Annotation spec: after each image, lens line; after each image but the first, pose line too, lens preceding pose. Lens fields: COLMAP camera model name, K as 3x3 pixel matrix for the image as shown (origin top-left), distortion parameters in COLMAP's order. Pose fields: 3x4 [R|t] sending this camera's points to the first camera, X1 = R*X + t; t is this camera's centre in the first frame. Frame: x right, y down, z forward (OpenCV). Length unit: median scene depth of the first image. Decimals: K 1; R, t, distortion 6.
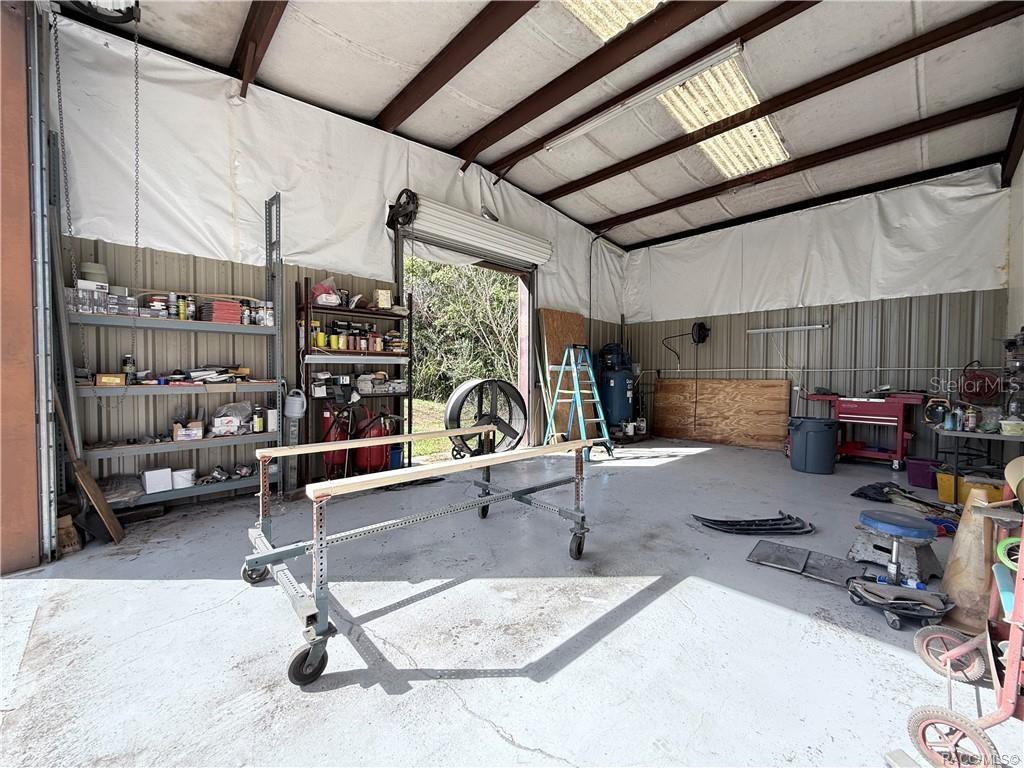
lens RADIAL K [[408.6, 0, 515.2], [0, 408.6, 386.0], [0, 0, 1]] dist [-0.002862, -0.000600]
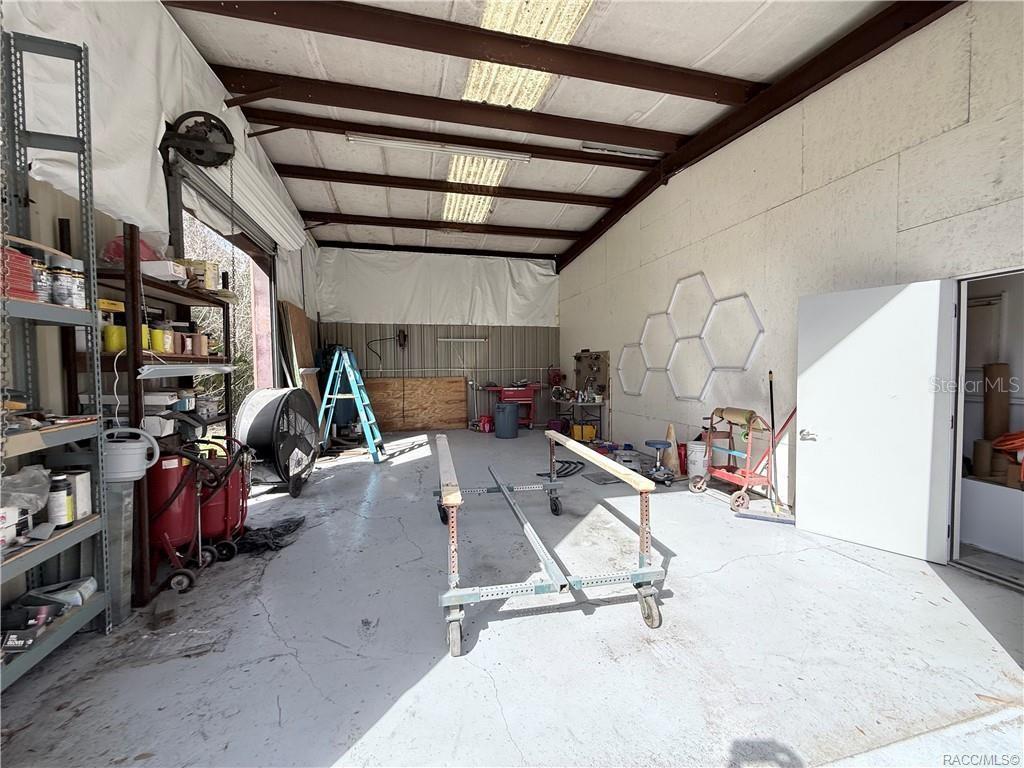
lens RADIAL K [[408.6, 0, 509.4], [0, 408.6, 385.1], [0, 0, 1]] dist [-0.002862, -0.000600]
pose [[0.505640, -0.045840, 0.861526, -0.499891], [0.030402, 0.998914, 0.035306, -0.035357], [-0.862209, 0.008340, 0.506484, 0.188961]]
